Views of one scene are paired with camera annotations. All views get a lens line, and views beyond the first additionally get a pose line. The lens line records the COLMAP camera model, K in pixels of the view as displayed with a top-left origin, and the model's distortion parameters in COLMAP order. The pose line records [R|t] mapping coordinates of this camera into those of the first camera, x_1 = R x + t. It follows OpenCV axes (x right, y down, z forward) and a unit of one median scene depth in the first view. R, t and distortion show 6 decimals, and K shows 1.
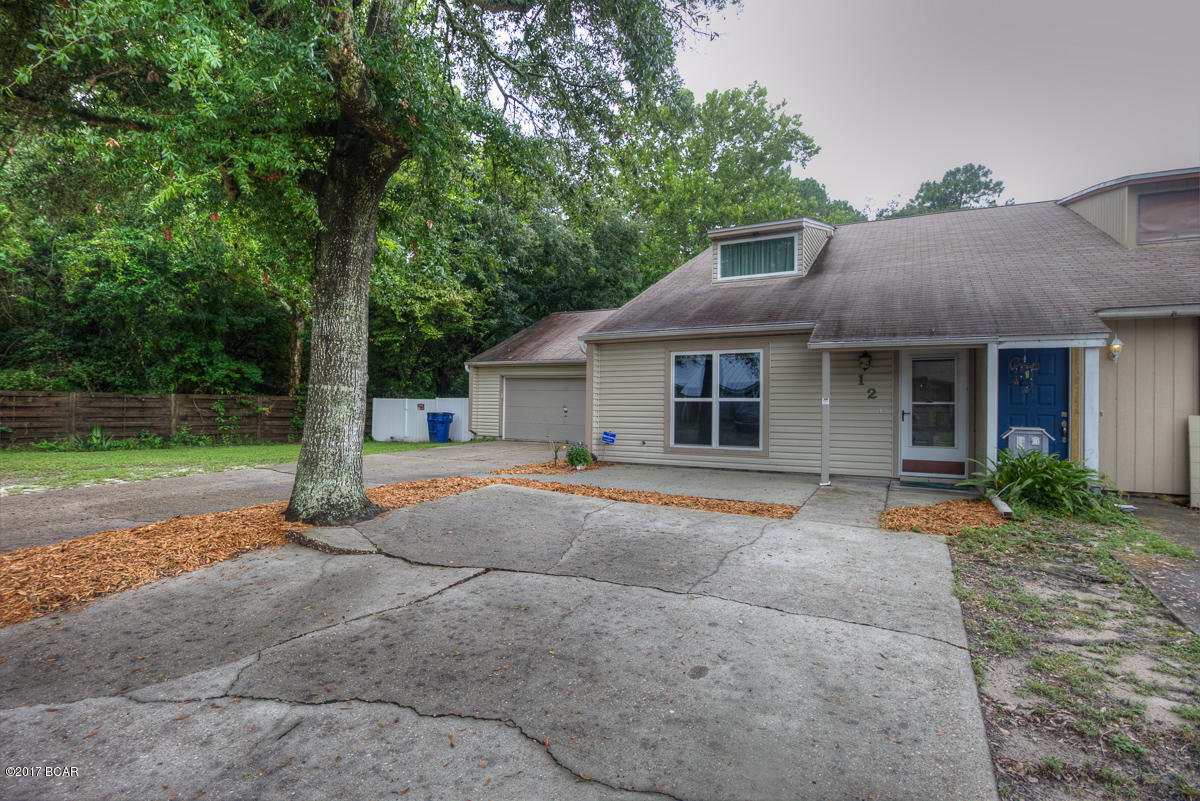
lens RADIAL K [[584.5, 0, 598.1], [0, 584.5, 401.3], [0, 0, 1]] dist [-0.021531, -0.000151]
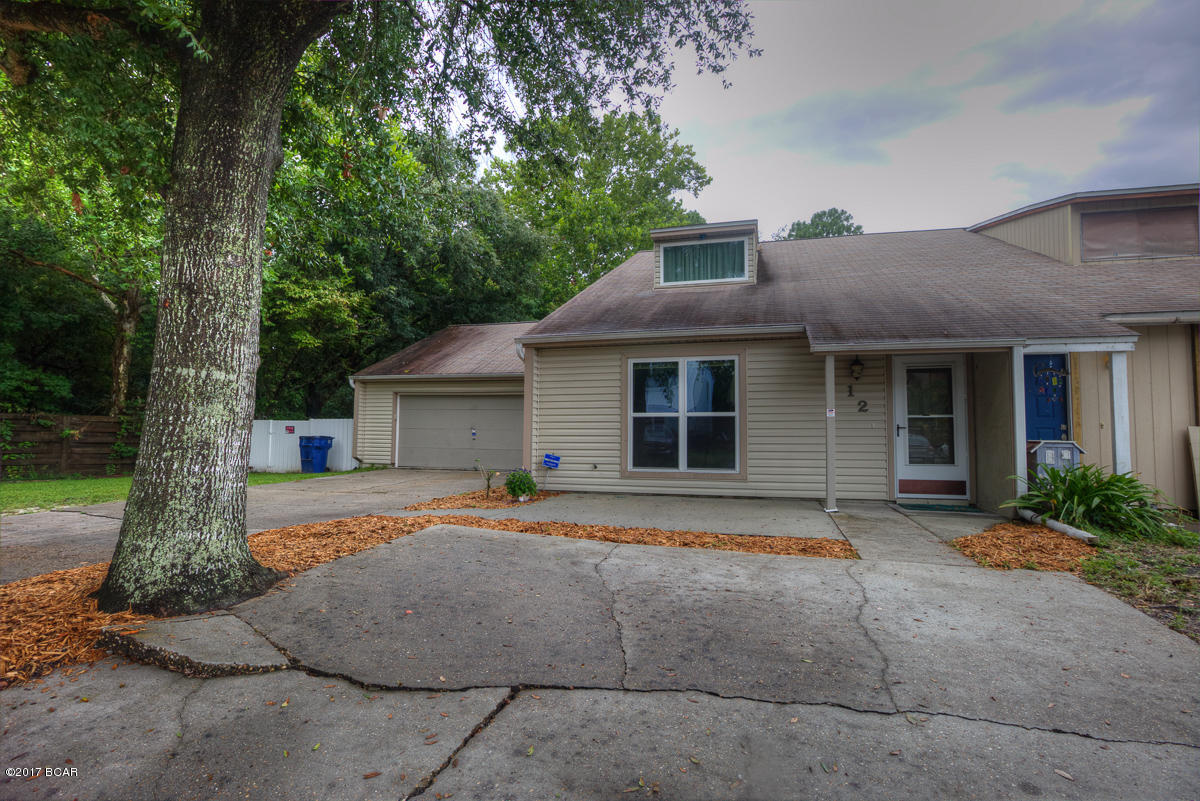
lens RADIAL K [[584.5, 0, 598.1], [0, 584.5, 401.3], [0, 0, 1]] dist [-0.021531, -0.000151]
pose [[0.976863, 0.008047, 0.213713, -0.104950], [0.002203, 0.998860, -0.047679, 0.018891], [-0.213853, 0.047046, 0.975732, 0.194603]]
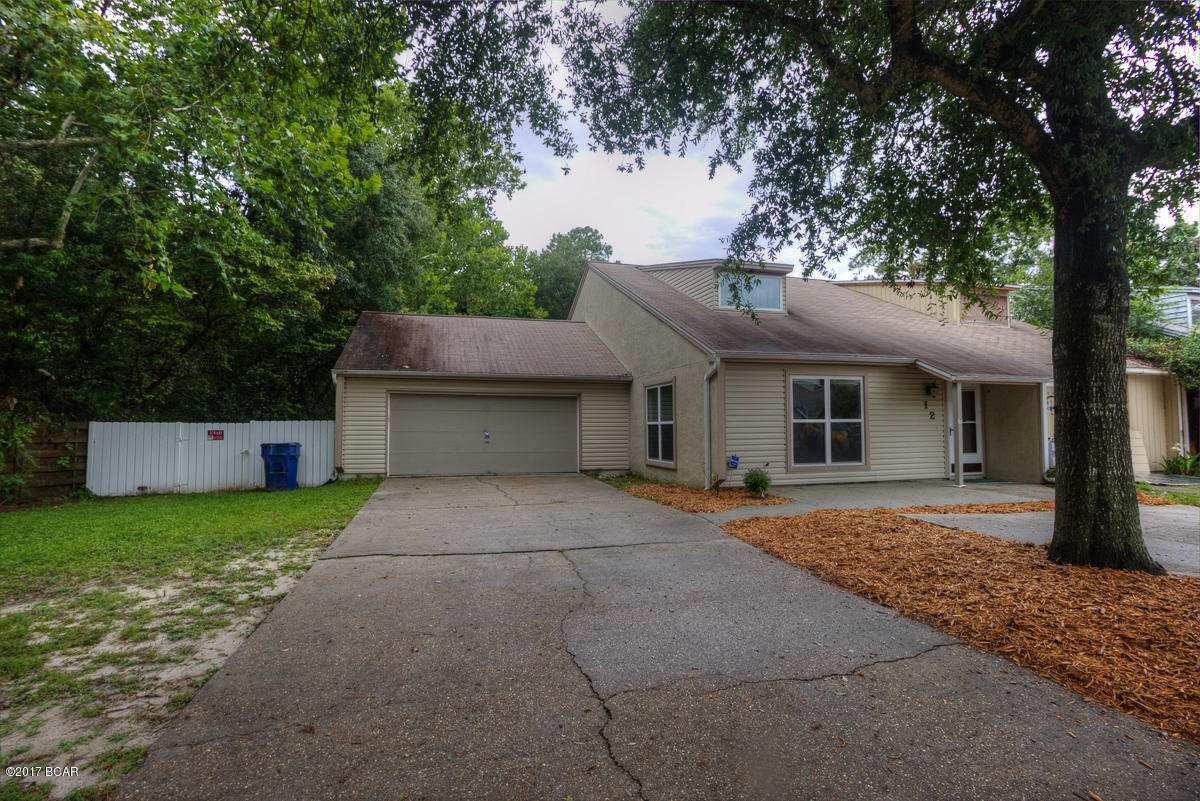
lens RADIAL K [[584.5, 0, 598.1], [0, 584.5, 401.3], [0, 0, 1]] dist [-0.021531, -0.000151]
pose [[0.718647, 0.017861, 0.695146, -0.886524], [0.007698, 0.999404, -0.033637, -0.005829], [-0.695333, 0.029525, 0.718081, 0.524050]]
